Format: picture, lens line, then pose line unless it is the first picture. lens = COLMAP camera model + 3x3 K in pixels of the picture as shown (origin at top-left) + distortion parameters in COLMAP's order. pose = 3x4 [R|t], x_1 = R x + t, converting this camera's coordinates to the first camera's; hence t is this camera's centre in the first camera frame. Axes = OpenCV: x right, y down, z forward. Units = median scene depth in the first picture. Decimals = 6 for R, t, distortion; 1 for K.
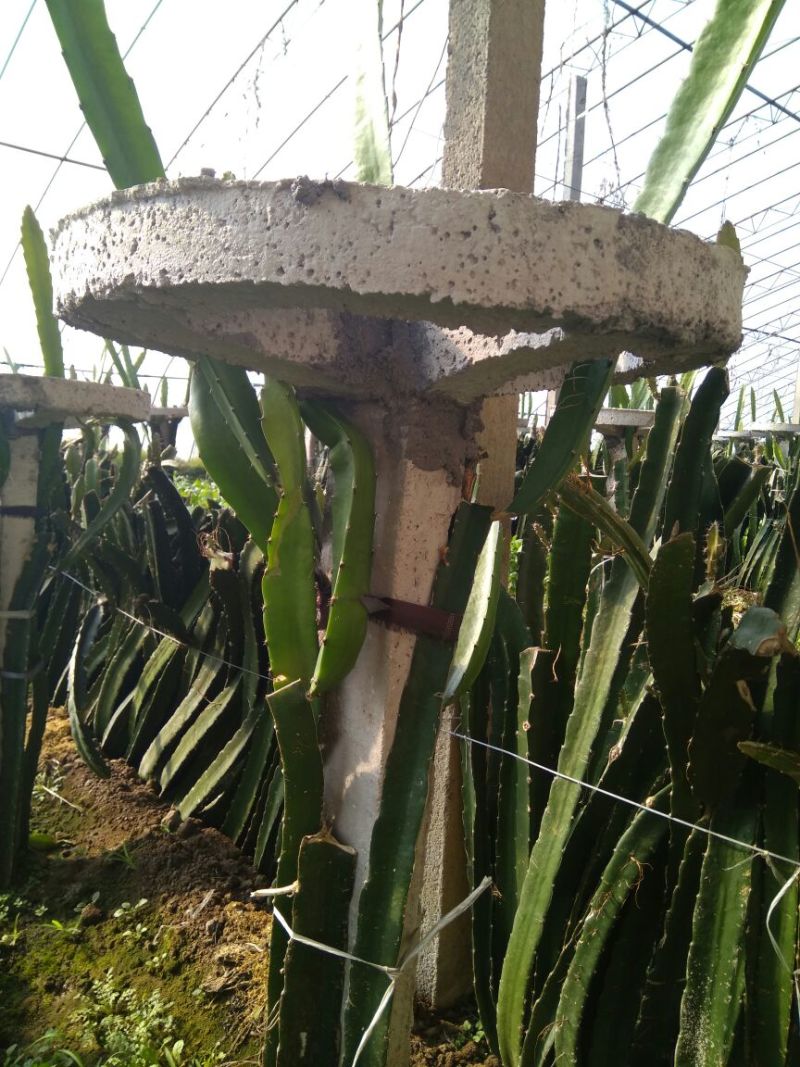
lens RADIAL K [[869.7, 0, 400.9], [0, 869.7, 511.1], [0, 0, 1]] dist [-0.000701, -0.005369]
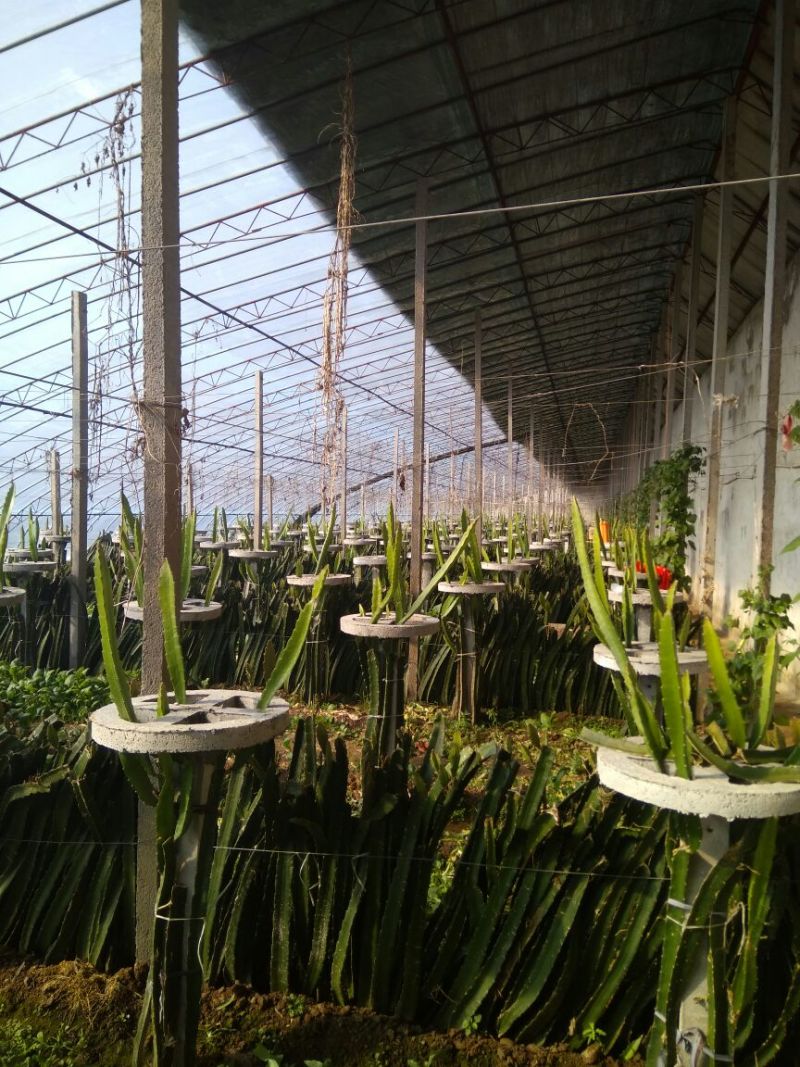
lens RADIAL K [[869.7, 0, 400.9], [0, 869.7, 511.1], [0, 0, 1]] dist [-0.000701, -0.005369]
pose [[0.823502, -0.057653, 0.564377, -0.769904], [0.091858, 0.995246, -0.032365, -0.552387], [-0.559828, 0.078495, 0.824883, -1.498239]]
